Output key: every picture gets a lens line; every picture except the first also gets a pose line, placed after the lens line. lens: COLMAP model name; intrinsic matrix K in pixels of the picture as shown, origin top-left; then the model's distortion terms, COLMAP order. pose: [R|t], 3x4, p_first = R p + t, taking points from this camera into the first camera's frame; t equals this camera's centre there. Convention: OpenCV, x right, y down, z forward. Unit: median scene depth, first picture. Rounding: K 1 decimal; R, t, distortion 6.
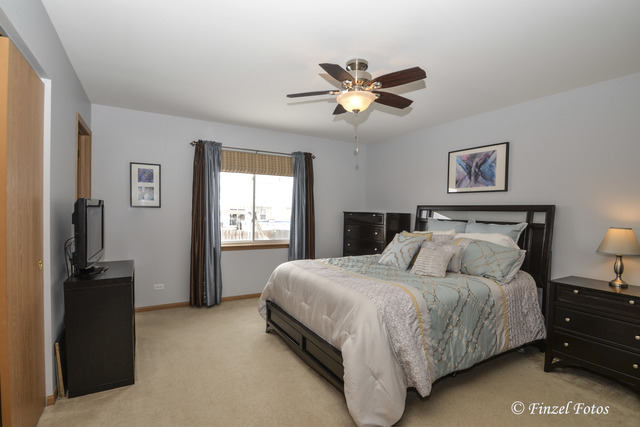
lens RADIAL K [[312.9, 0, 318.3], [0, 312.9, 215.2], [0, 0, 1]] dist [-0.000130, -0.000170]
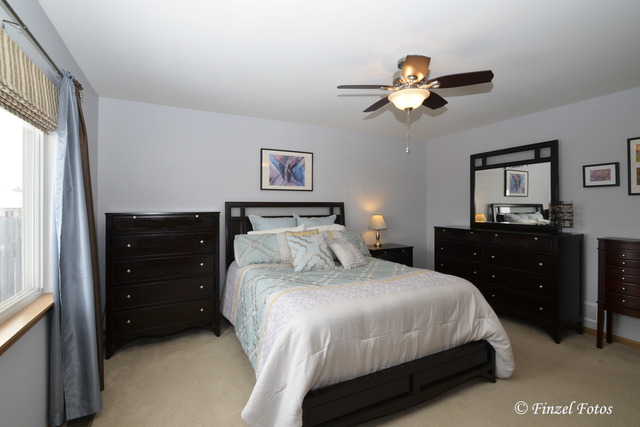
lens RADIAL K [[290.8, 0, 316.9], [0, 290.8, 208.2], [0, 0, 1]] dist [-0.004613, -0.000237]
pose [[0.074215, -0.020659, 0.997028, -0.534868], [0.026829, 0.999465, 0.018712, -0.026758], [-0.996881, 0.025361, 0.074730, 0.827829]]
